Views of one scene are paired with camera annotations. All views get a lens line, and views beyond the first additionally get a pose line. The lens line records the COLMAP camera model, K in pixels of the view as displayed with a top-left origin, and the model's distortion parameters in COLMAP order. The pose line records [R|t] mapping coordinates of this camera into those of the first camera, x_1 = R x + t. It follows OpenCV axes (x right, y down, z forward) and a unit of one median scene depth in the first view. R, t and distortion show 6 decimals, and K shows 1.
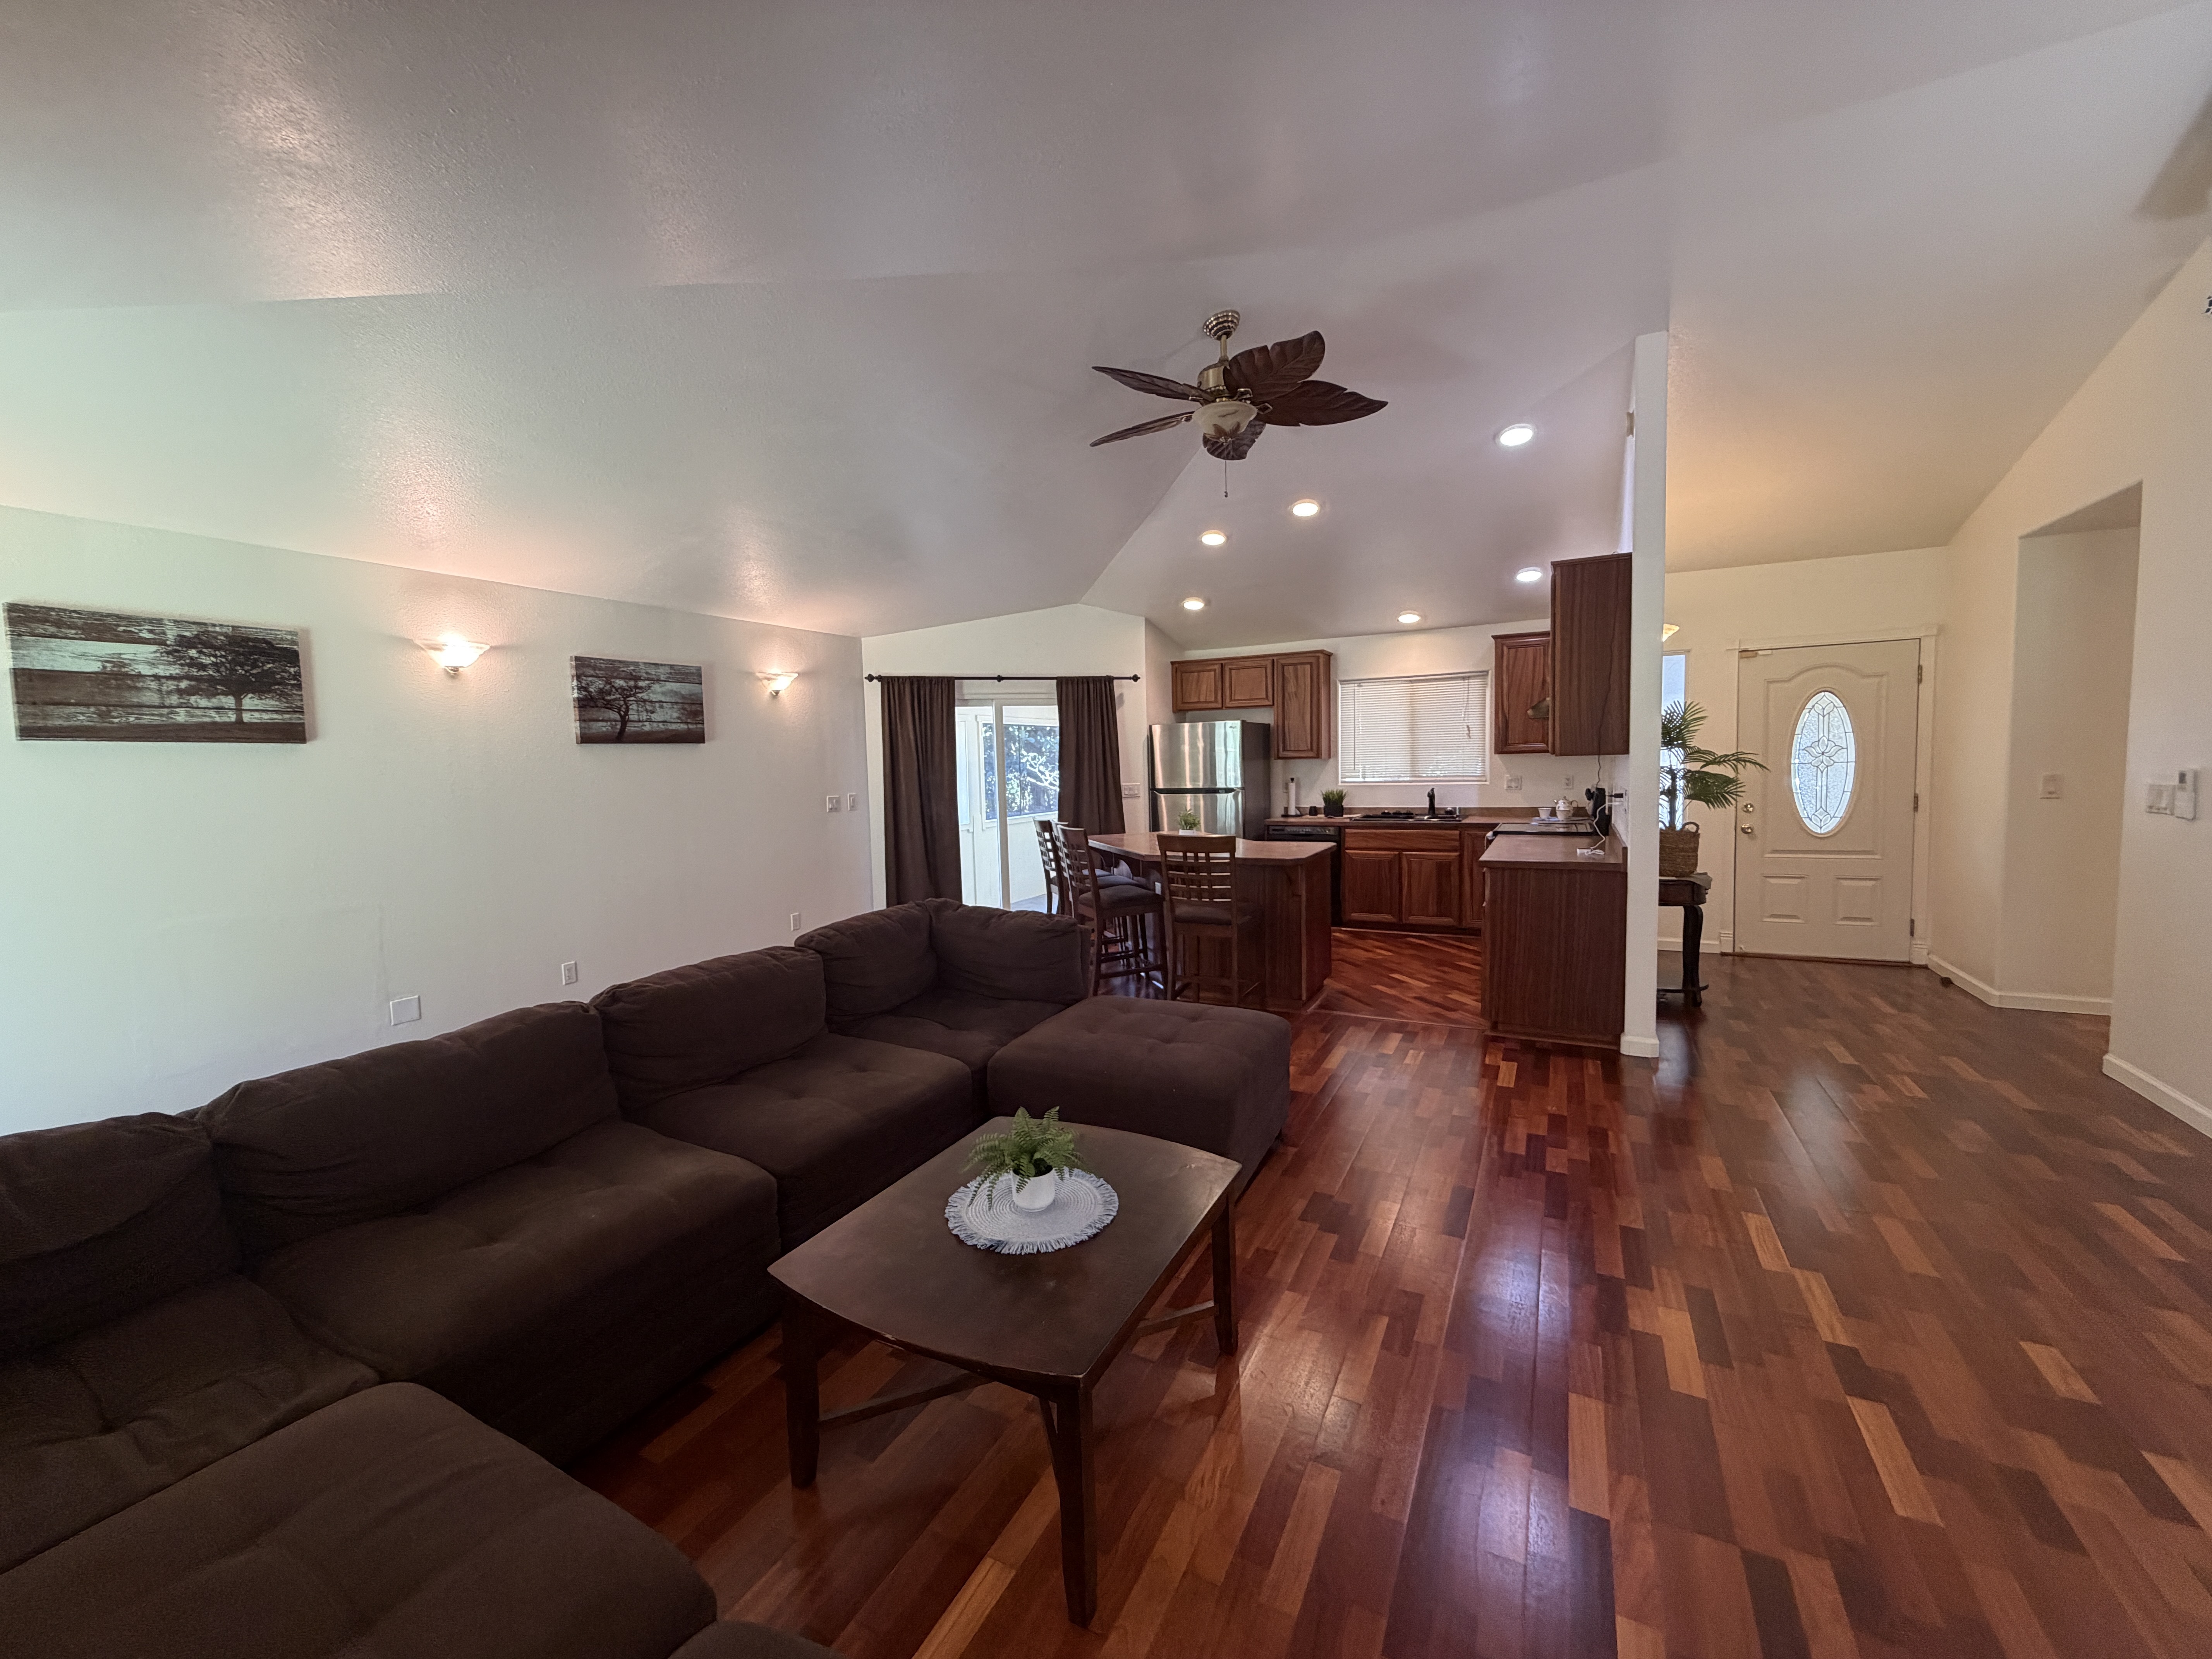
lens RADIAL K [[884.3, 0, 1097.5], [0, 884.3, 826.8], [0, 0, 1]] dist [-0.000051, 0.000075]
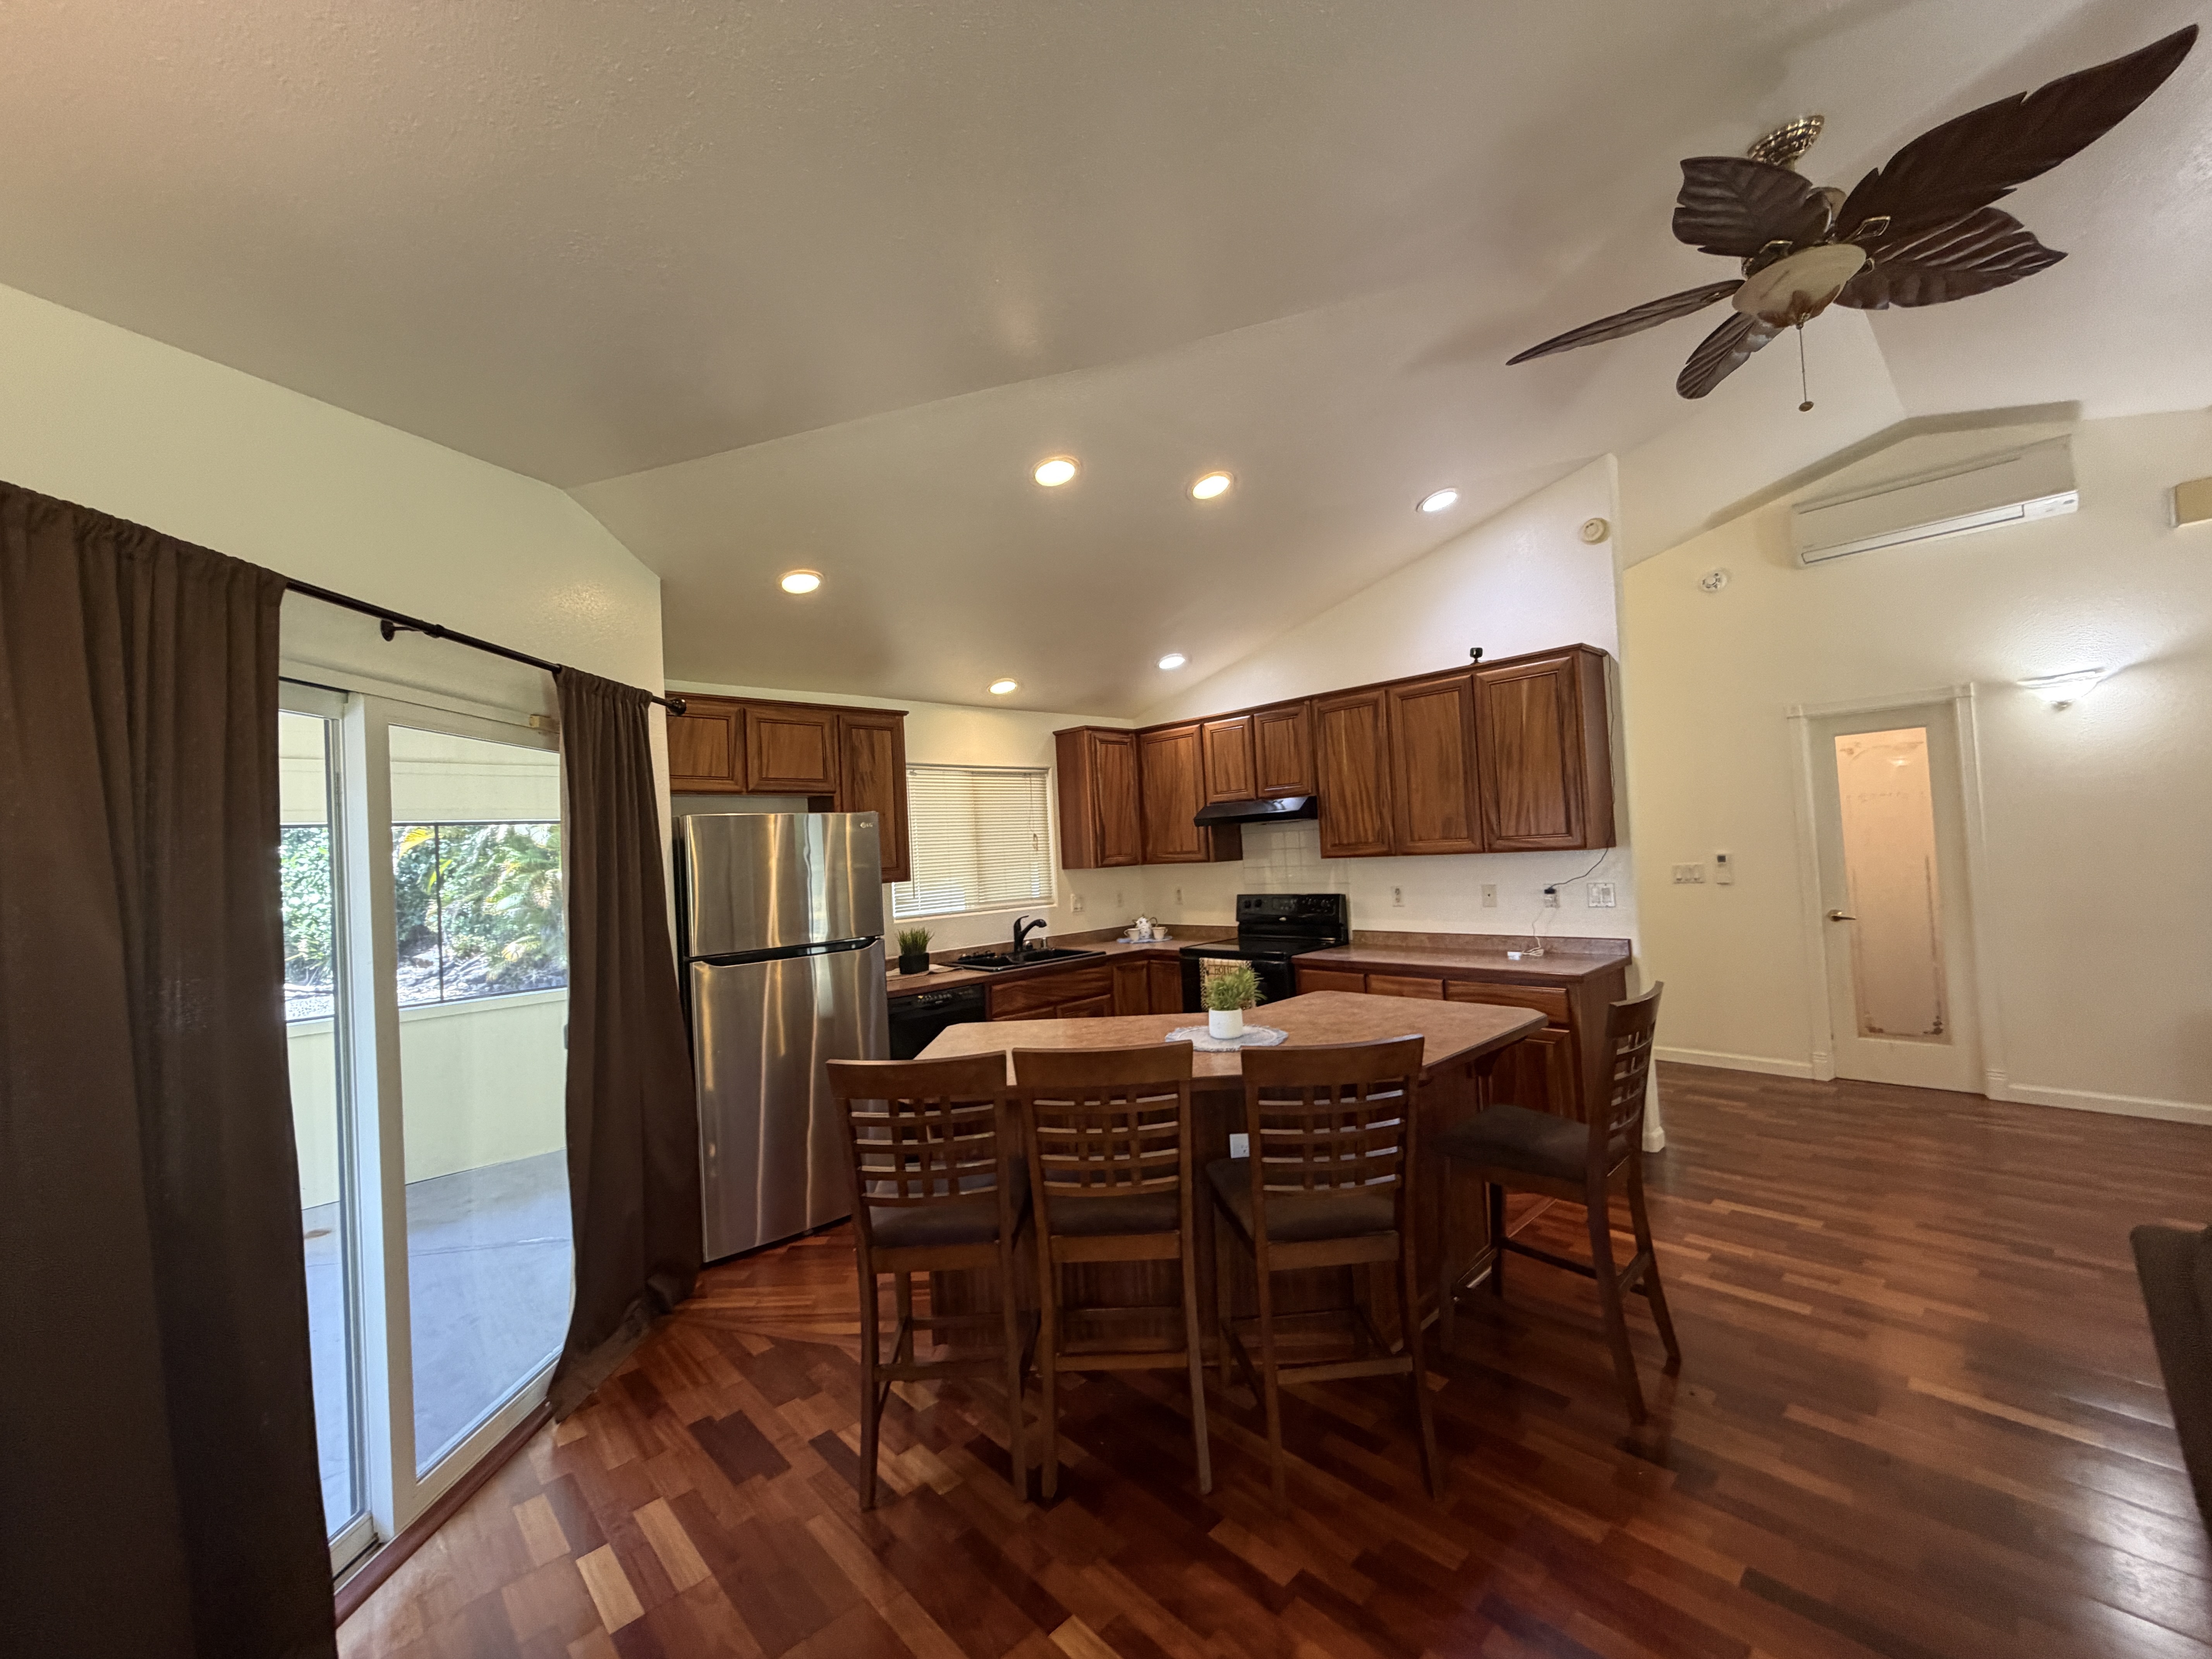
lens RADIAL K [[884.3, 0, 1097.5], [0, 884.3, 826.8], [0, 0, 1]] dist [-0.000051, 0.000075]
pose [[0.328885, 0.036721, 0.943656, -0.398177], [0.114730, 0.990289, -0.078522, -0.068225], [-0.937375, 0.134090, 0.321478, 0.897438]]
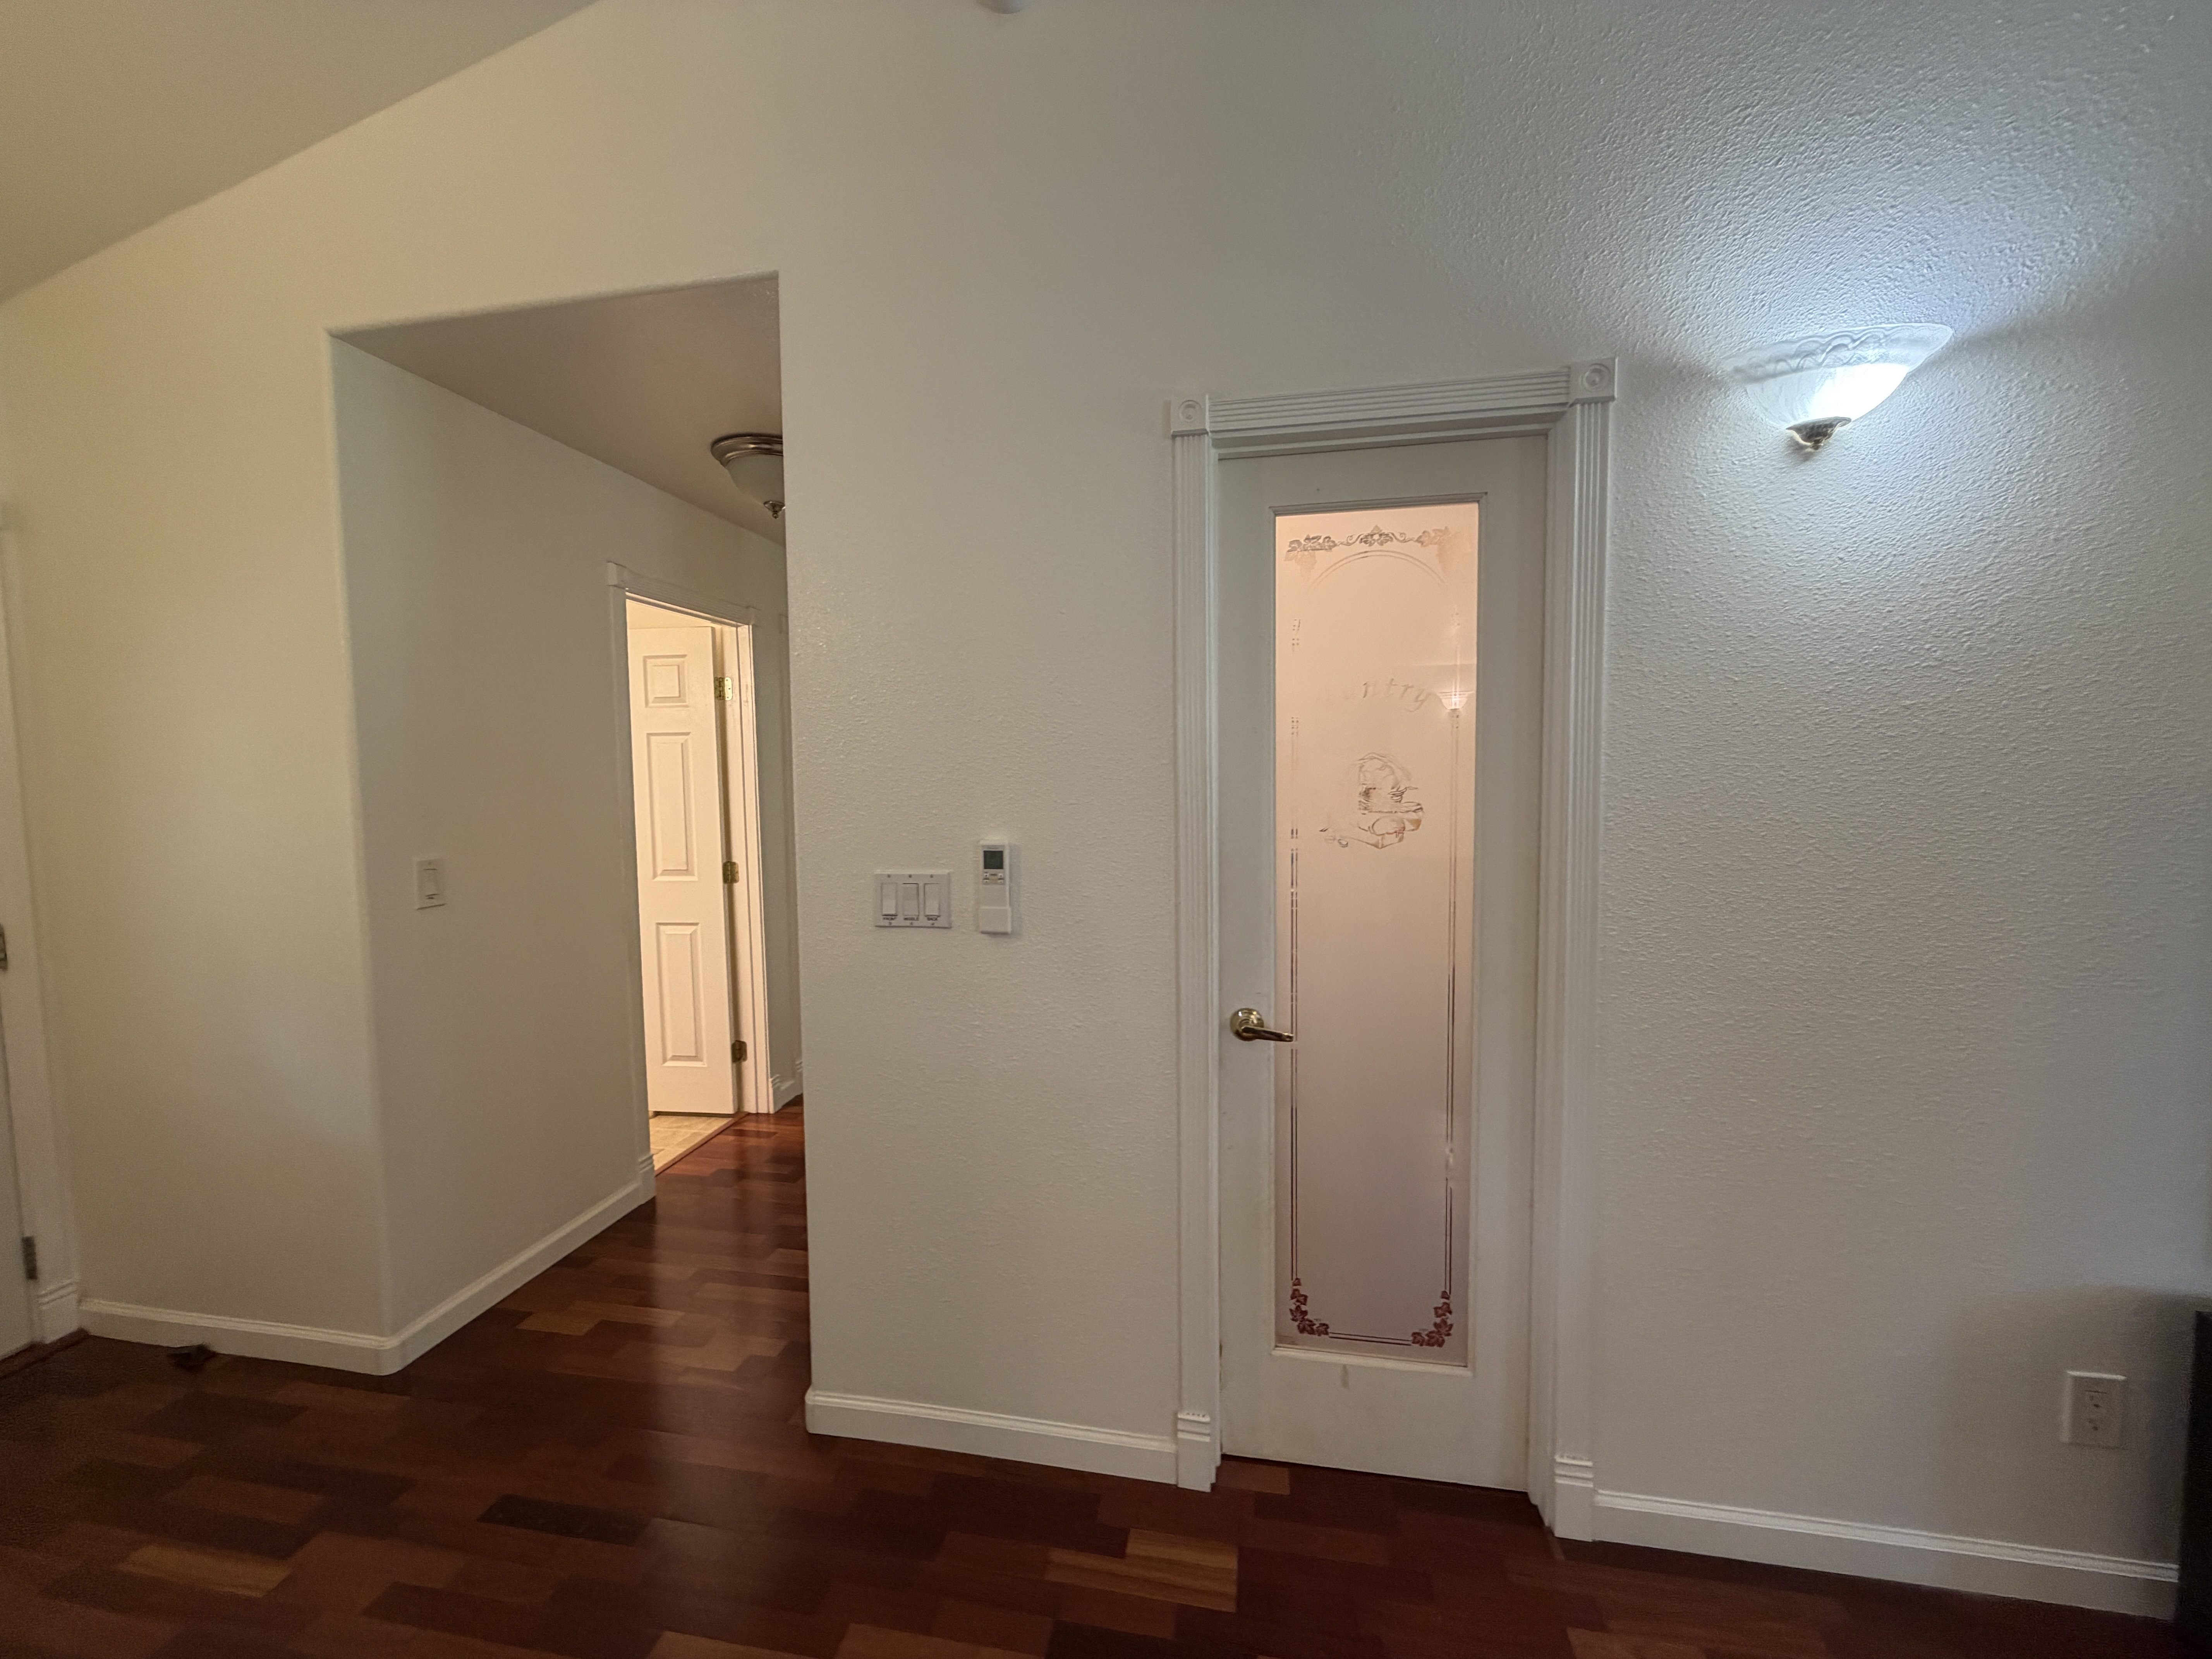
lens RADIAL K [[876.9, 0, 1106.0], [0, 876.9, 829.5], [0, 0, 1]] dist [0.000181, 0.000159]
pose [[-0.297093, -0.028071, 0.954436, 0.404275], [0.090045, 0.994290, 0.057272, -0.056972], [-0.950593, 0.102957, -0.292869, 0.633329]]
